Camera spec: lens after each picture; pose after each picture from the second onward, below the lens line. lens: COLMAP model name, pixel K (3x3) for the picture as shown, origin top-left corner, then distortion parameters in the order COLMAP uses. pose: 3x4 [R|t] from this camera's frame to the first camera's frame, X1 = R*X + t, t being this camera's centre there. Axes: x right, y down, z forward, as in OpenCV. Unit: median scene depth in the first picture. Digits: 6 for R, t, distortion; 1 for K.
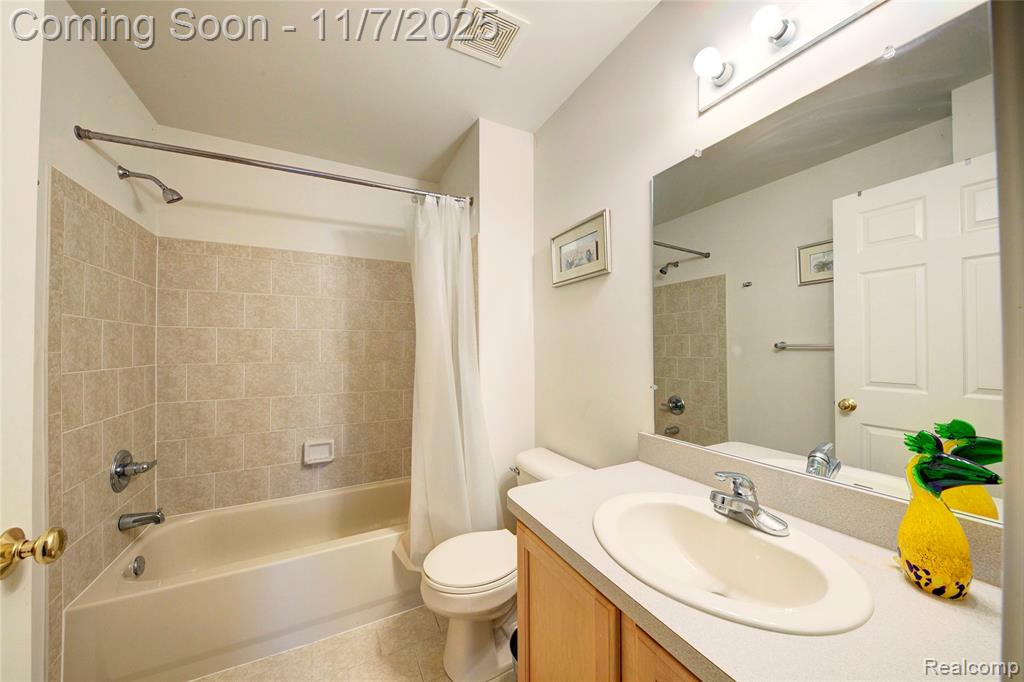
lens RADIAL K [[353.6, 0, 512.0], [0, 353.6, 341.0], [0, 0, 1]] dist [0.001866, -0.000069]
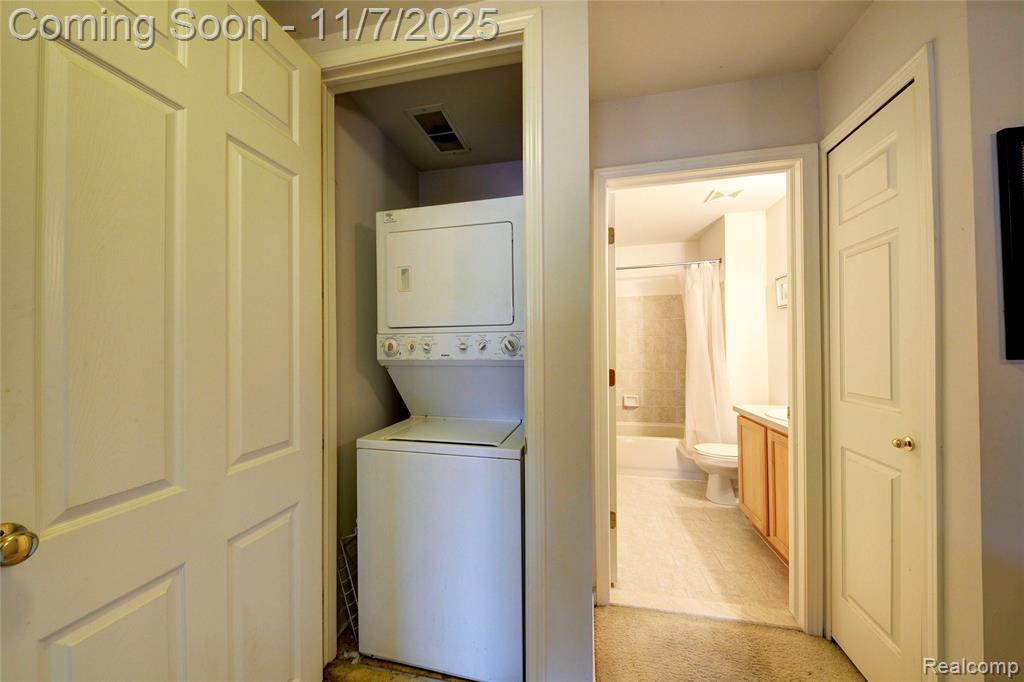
lens RADIAL K [[353.6, 0, 512.0], [0, 353.6, 341.0], [0, 0, 1]] dist [0.001866, -0.000069]
pose [[0.773767, -0.011906, -0.633358, 0.185541], [0.012054, 0.999919, -0.004070, -0.010640], [0.633356, -0.004485, 0.773848, -0.964771]]
